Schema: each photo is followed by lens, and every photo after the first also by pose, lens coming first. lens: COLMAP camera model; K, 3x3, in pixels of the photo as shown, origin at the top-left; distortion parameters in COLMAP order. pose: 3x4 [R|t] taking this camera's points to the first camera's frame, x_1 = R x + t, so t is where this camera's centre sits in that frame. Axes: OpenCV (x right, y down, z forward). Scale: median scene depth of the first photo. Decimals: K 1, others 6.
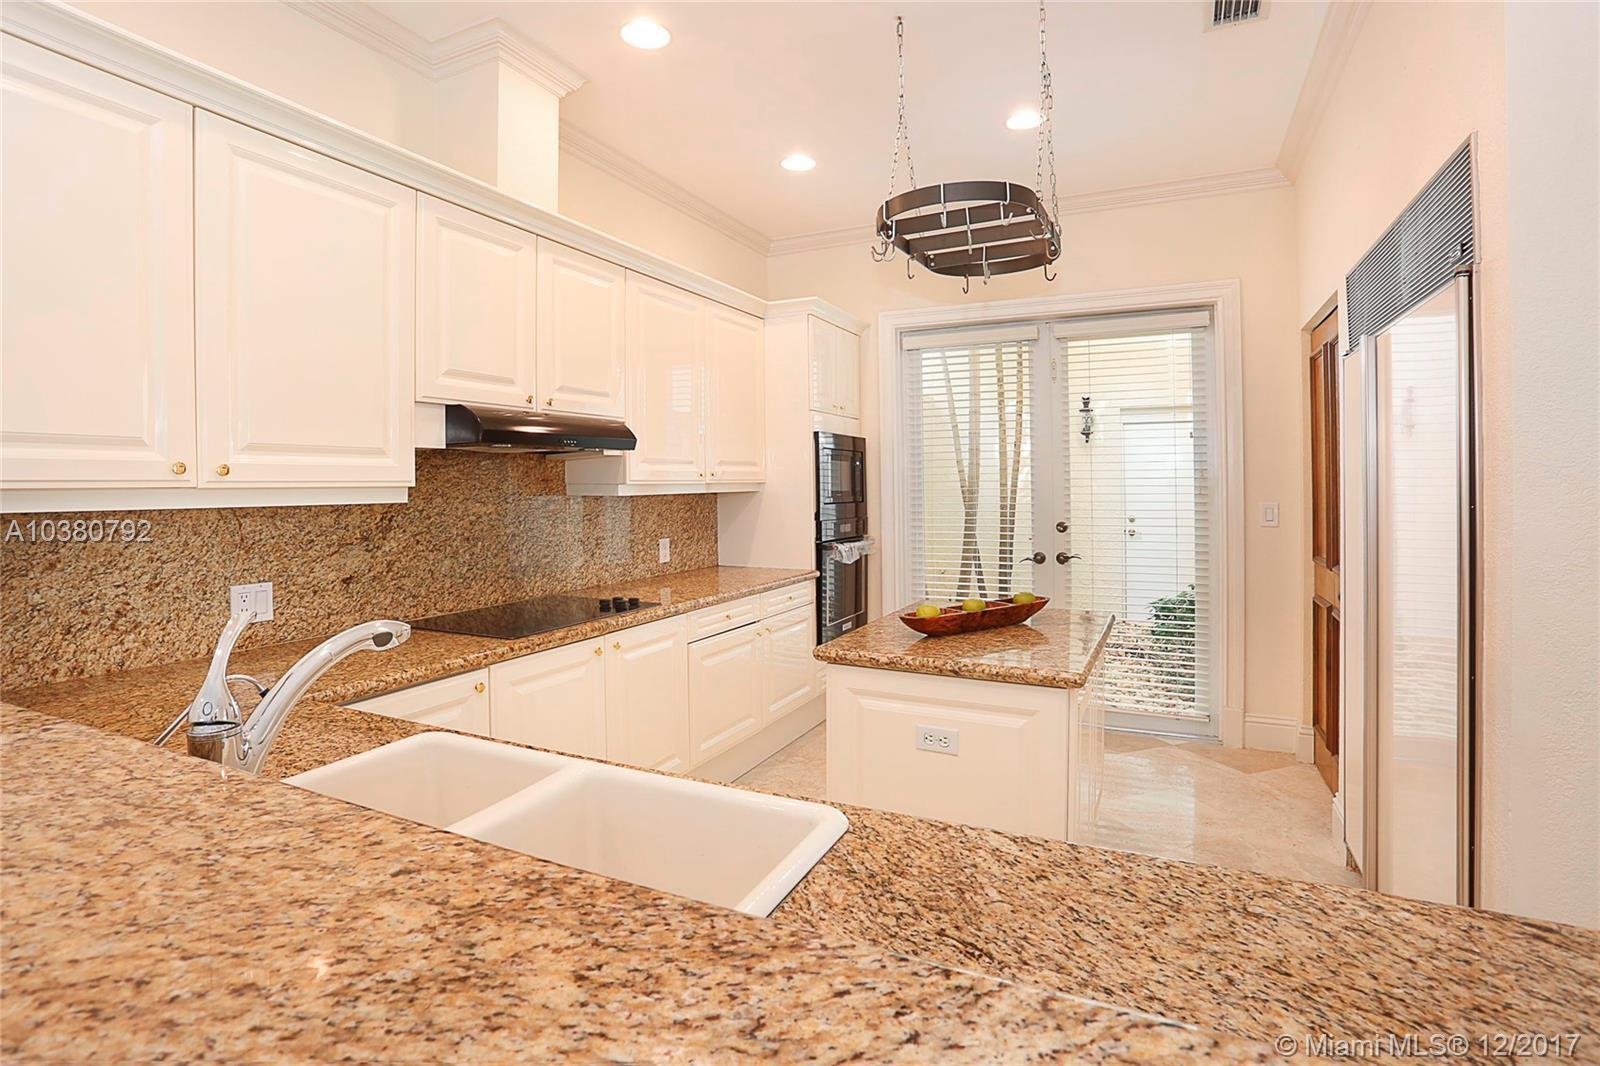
lens RADIAL K [[765.5, 0, 797.3], [0, 765.5, 501.4], [0, 0, 1]] dist [-0.070499, 0.026877]
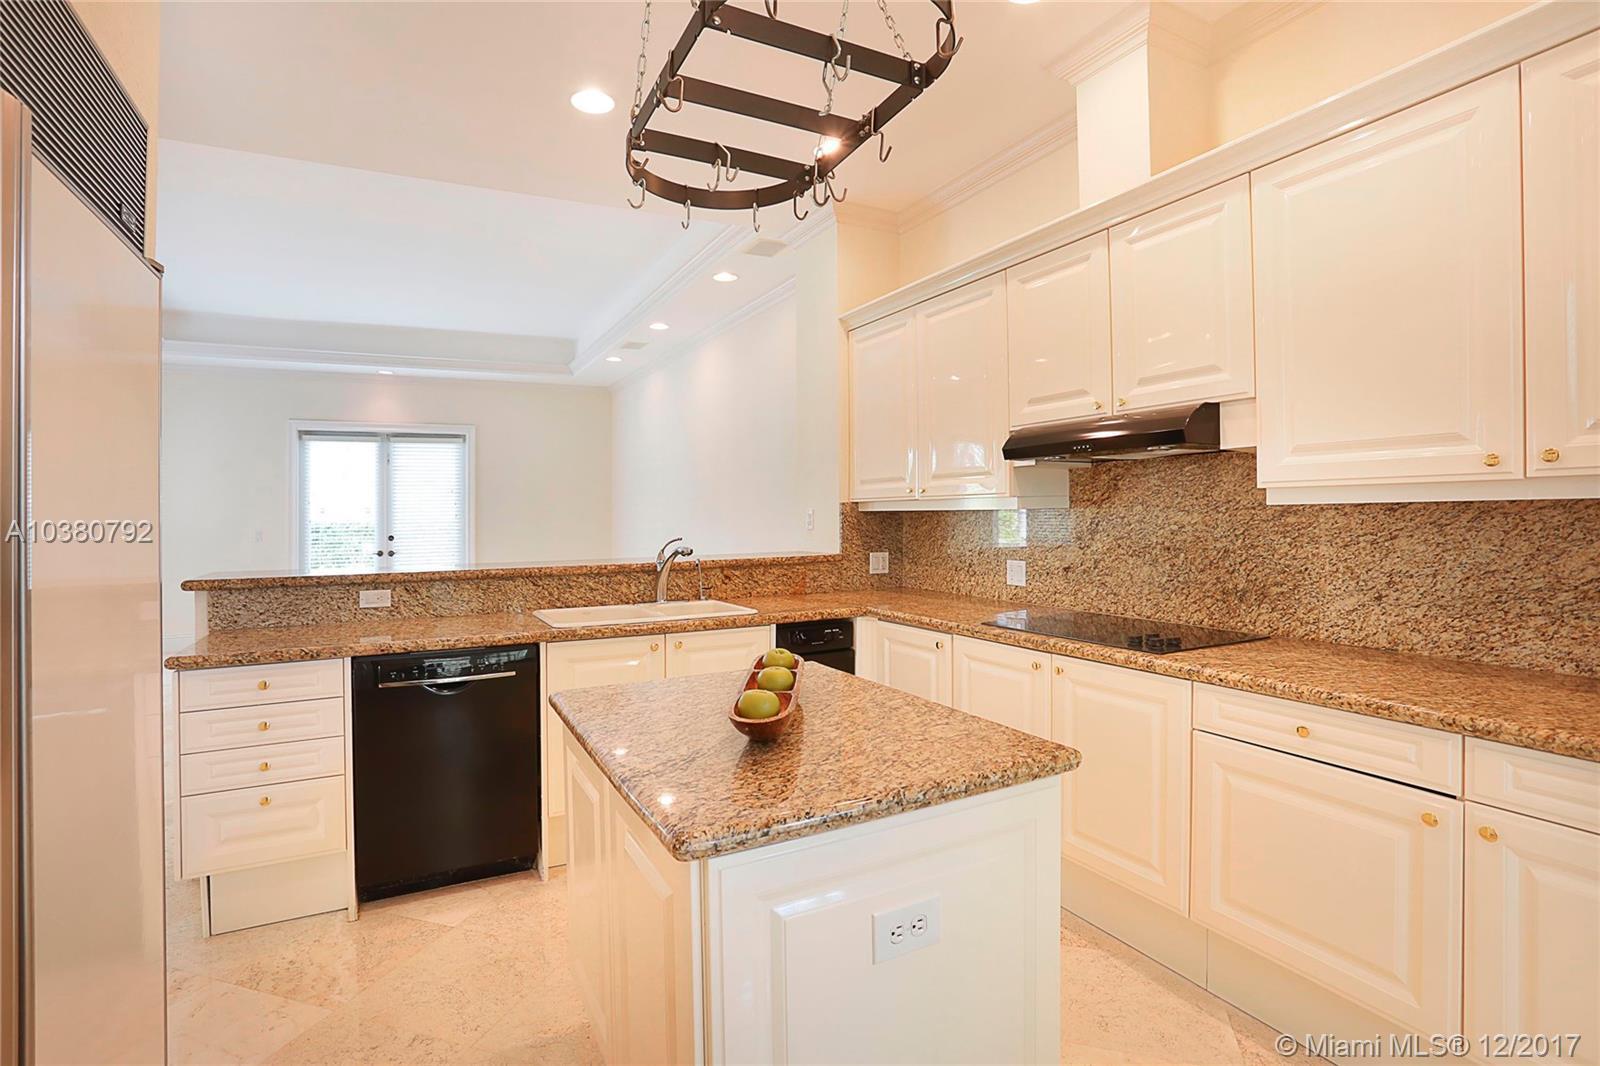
lens RADIAL K [[789.1, 0, 796.7], [0, 789.1, 516.2], [0, 0, 1]] dist [-0.075578, 0.030858]
pose [[-0.591380, 0.016988, -0.806214, 0.677328], [-0.002483, 0.999735, 0.022887, -0.013737], [0.806389, 0.015537, -0.591181, 1.267847]]
